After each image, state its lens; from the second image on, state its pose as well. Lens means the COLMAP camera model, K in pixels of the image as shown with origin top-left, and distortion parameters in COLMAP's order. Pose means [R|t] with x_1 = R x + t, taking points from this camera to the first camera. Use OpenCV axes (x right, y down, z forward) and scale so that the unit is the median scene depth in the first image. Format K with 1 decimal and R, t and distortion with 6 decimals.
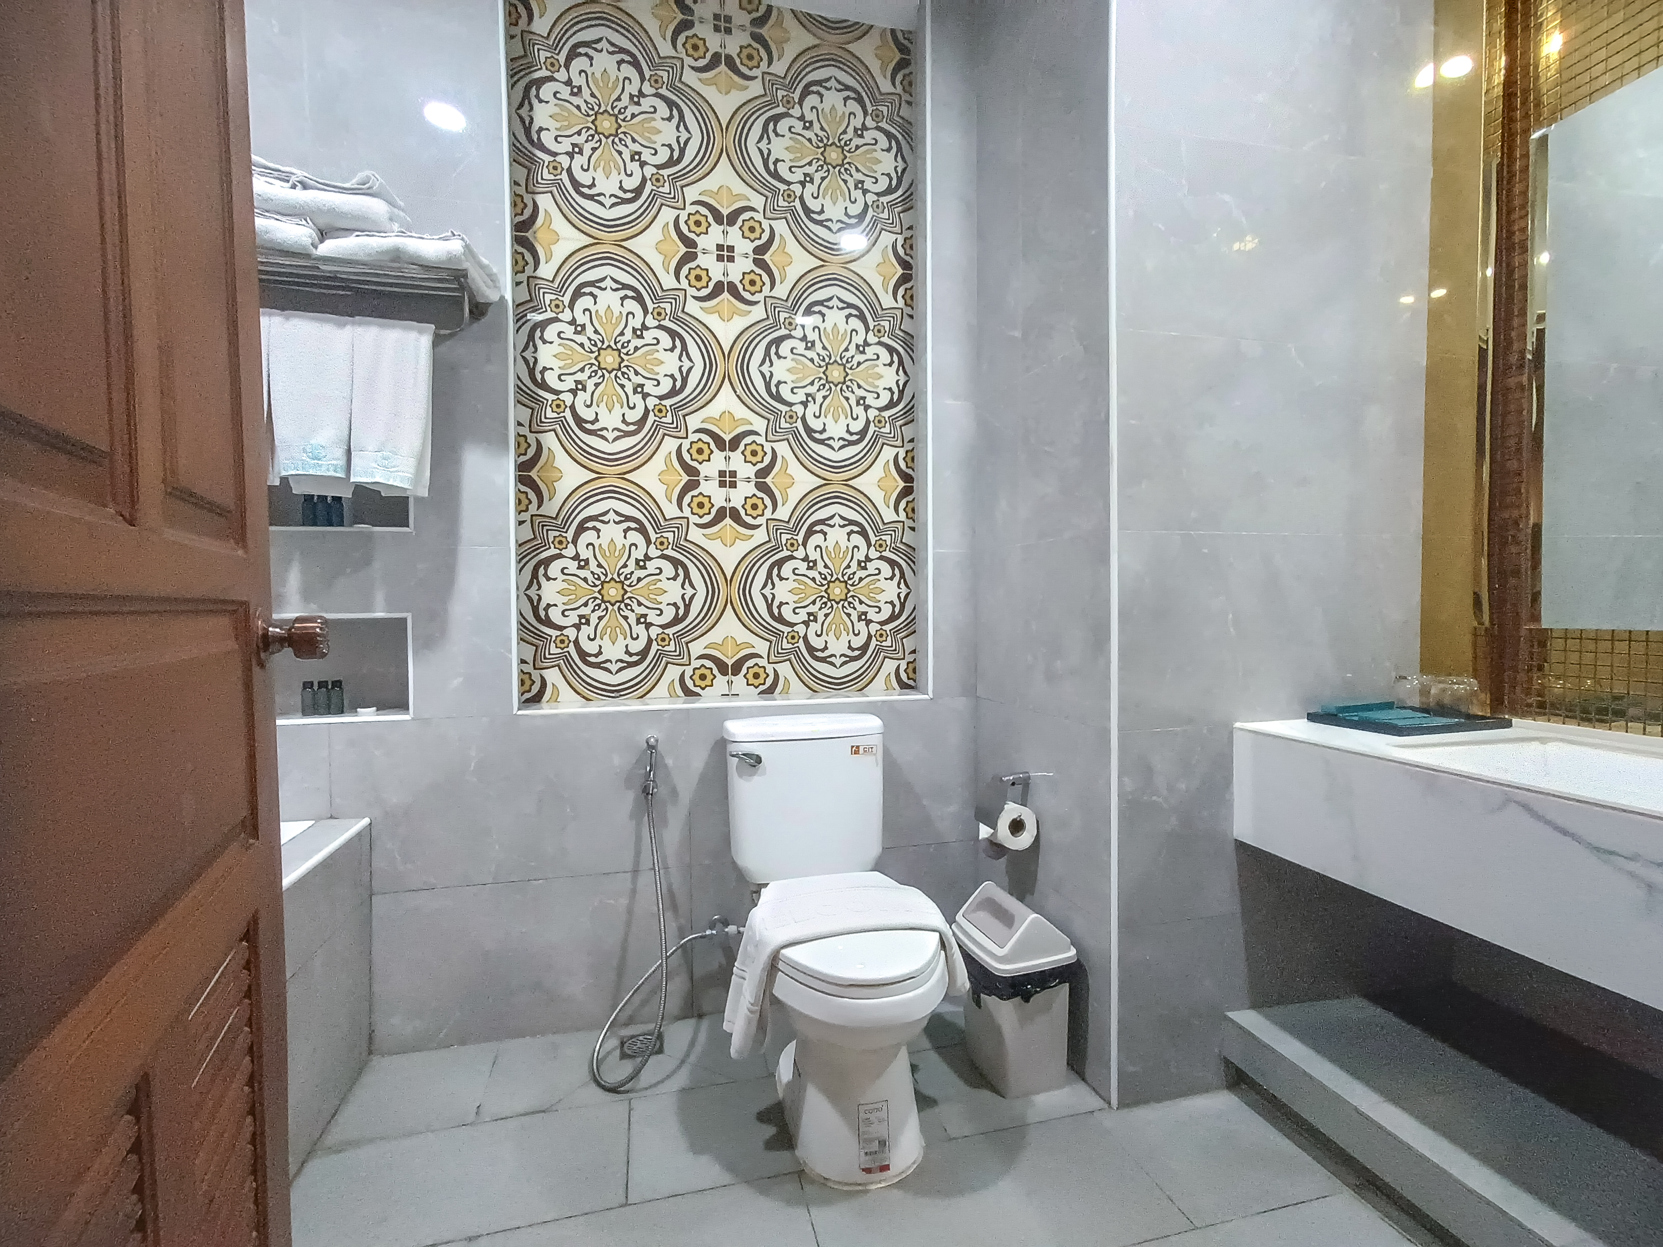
lens RADIAL K [[762.9, 0, 838.7], [0, 762.9, 620.6], [0, 0, 1]] dist [-0.003444, 0.002395]
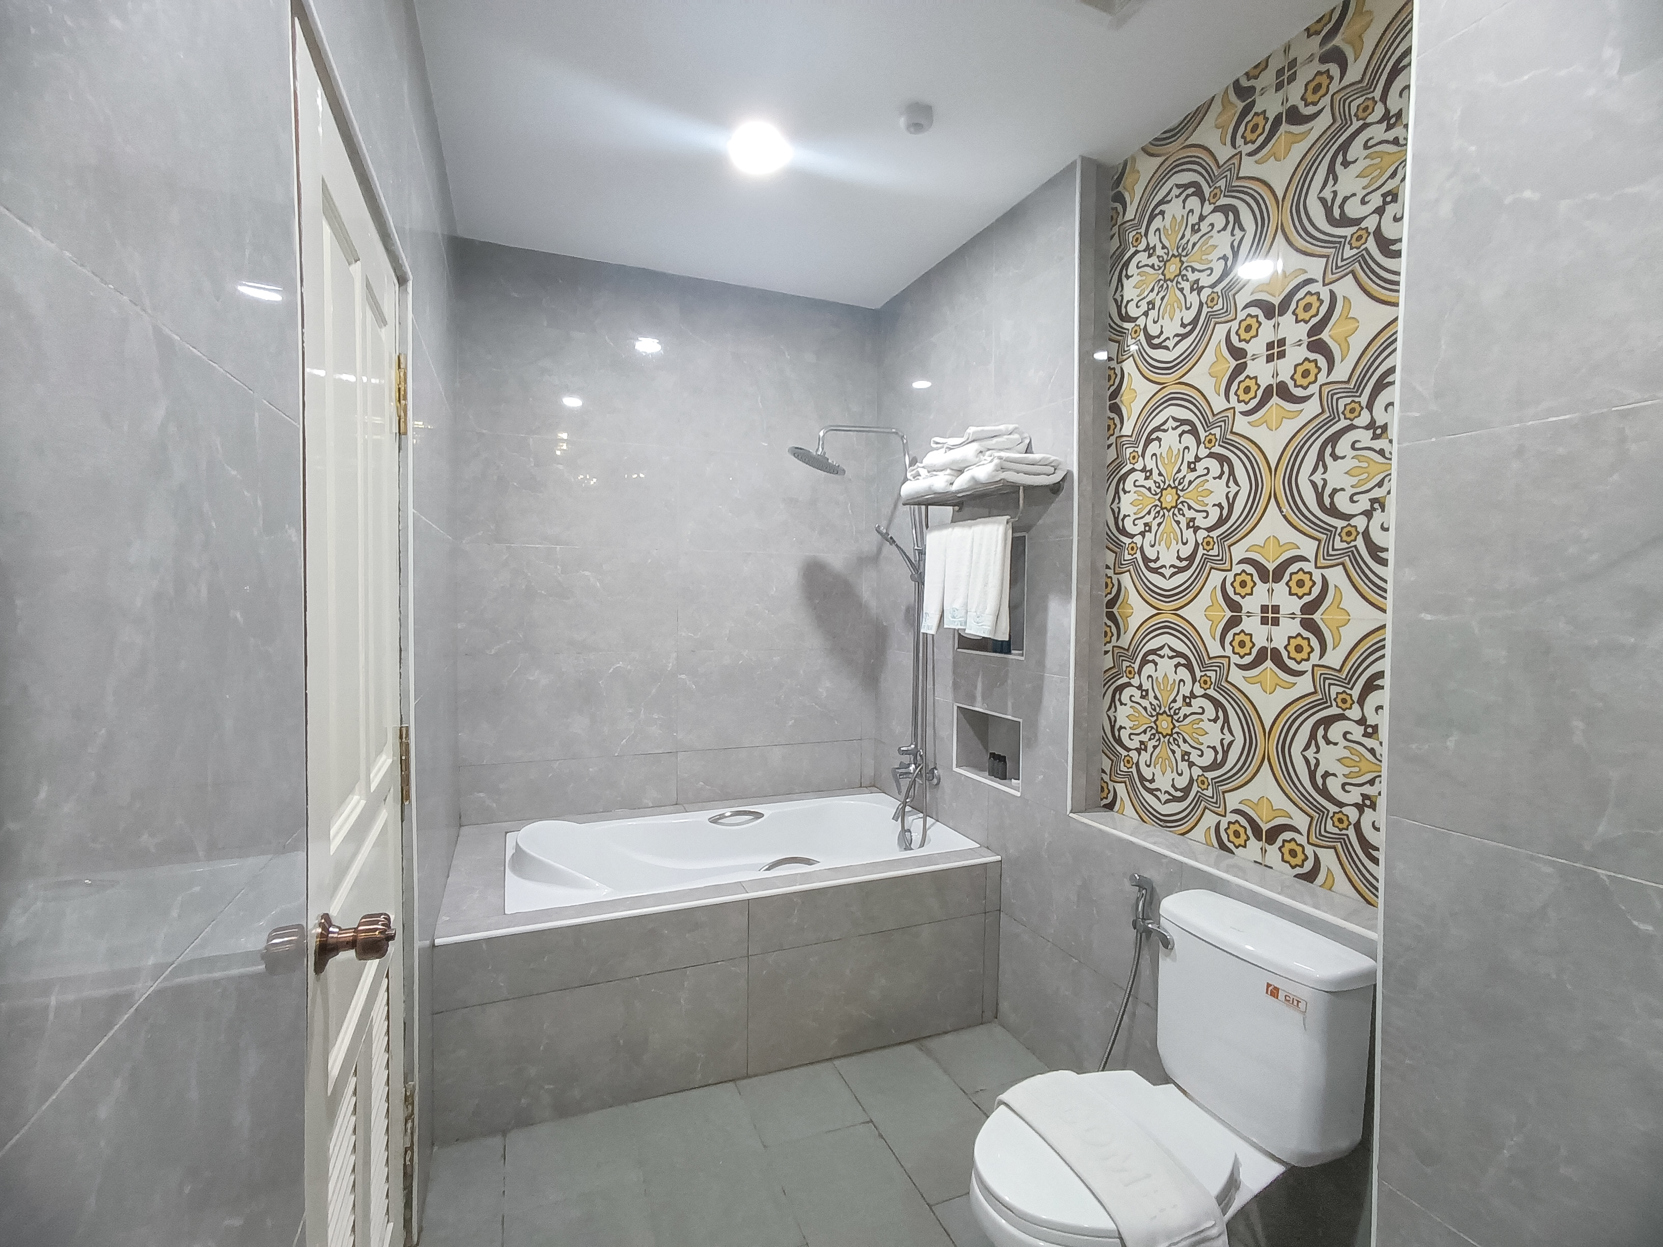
lens RADIAL K [[762.9, 0, 841.2], [0, 762.9, 631.7], [0, 0, 1]] dist [-0.003444, 0.002395]
pose [[0.162887, 0.059802, -0.984831, 0.624189], [-0.035861, 0.997861, 0.054662, -0.198955], [0.985993, 0.026414, 0.164683, 0.393345]]
